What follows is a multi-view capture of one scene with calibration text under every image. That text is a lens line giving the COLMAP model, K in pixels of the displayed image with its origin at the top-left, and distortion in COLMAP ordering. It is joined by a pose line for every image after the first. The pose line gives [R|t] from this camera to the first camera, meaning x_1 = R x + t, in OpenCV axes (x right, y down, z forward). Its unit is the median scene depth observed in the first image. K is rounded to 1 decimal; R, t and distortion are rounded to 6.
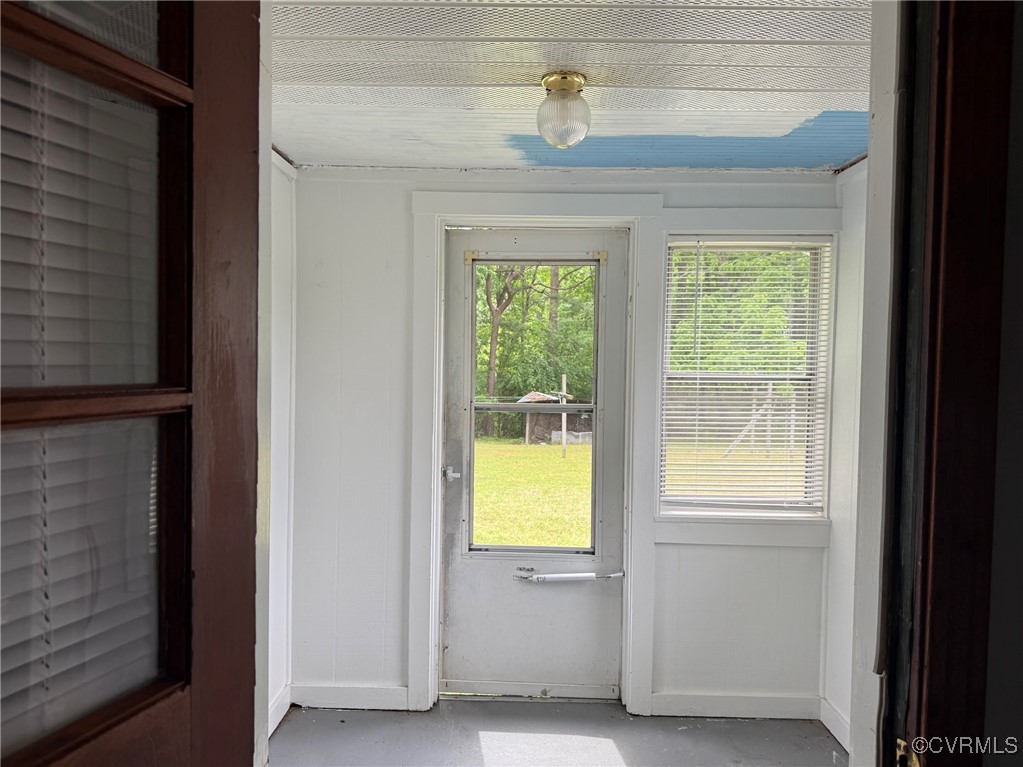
lens RADIAL K [[729.0, 0, 514.2], [0, 729.0, 378.7], [0, 0, 1]] dist [0.094481, -0.124222]
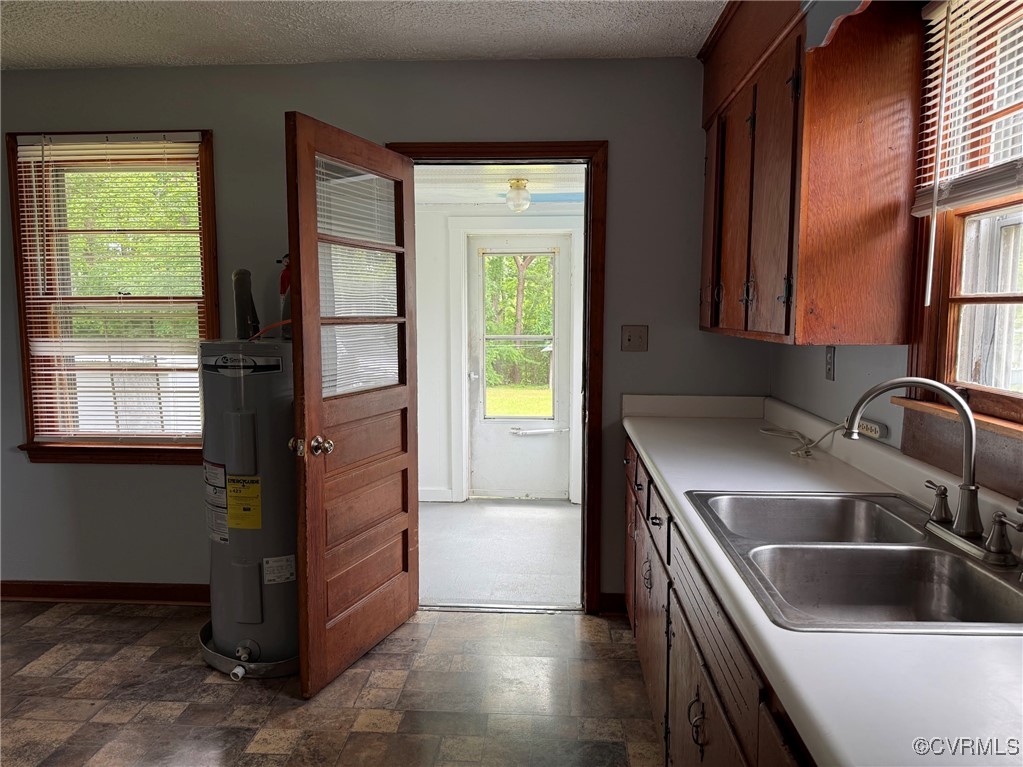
lens RADIAL K [[729.0, 0, 514.2], [0, 729.0, 378.7], [0, 0, 1]] dist [0.094481, -0.124222]
pose [[0.999010, -0.013337, -0.042448, 0.089571], [0.016056, 0.997798, 0.064360, 0.025214], [0.041496, -0.064978, 0.997024, -0.768036]]
